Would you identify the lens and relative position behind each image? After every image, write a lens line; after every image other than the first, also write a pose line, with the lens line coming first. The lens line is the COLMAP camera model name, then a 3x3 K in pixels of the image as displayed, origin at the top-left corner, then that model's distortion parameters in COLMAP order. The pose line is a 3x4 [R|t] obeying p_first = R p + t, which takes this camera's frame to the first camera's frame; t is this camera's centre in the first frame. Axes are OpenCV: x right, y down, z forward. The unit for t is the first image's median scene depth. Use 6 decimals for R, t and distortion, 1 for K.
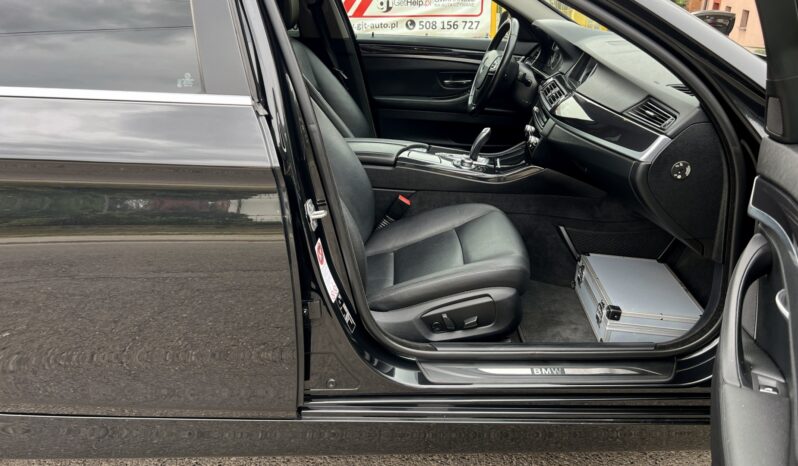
lens RADIAL K [[616.7, 0, 390.3], [0, 616.7, 233.3], [0, 0, 1]] dist [0.056820, -0.062521]
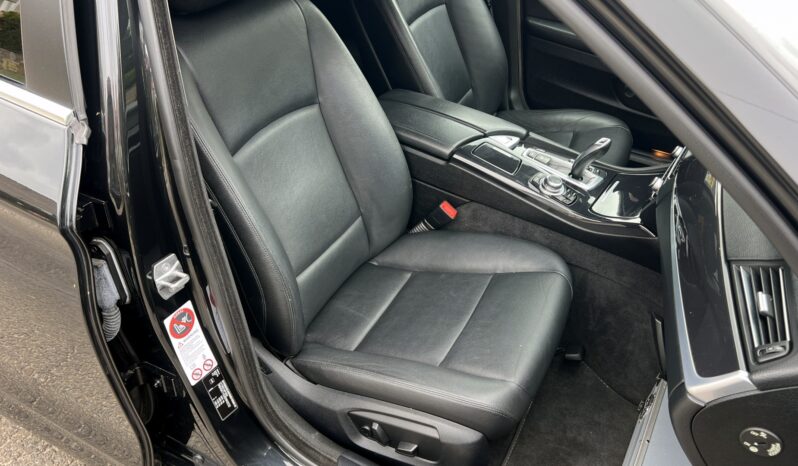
lens RADIAL K [[616.7, 0, 404.0], [0, 616.7, 235.1], [0, 0, 1]] dist [0.056820, -0.062521]
pose [[0.893828, 0.325732, -0.308173, 0.296642], [-0.233700, 0.924932, 0.299808, -0.327711], [0.382697, -0.195957, 0.902853, 0.444101]]
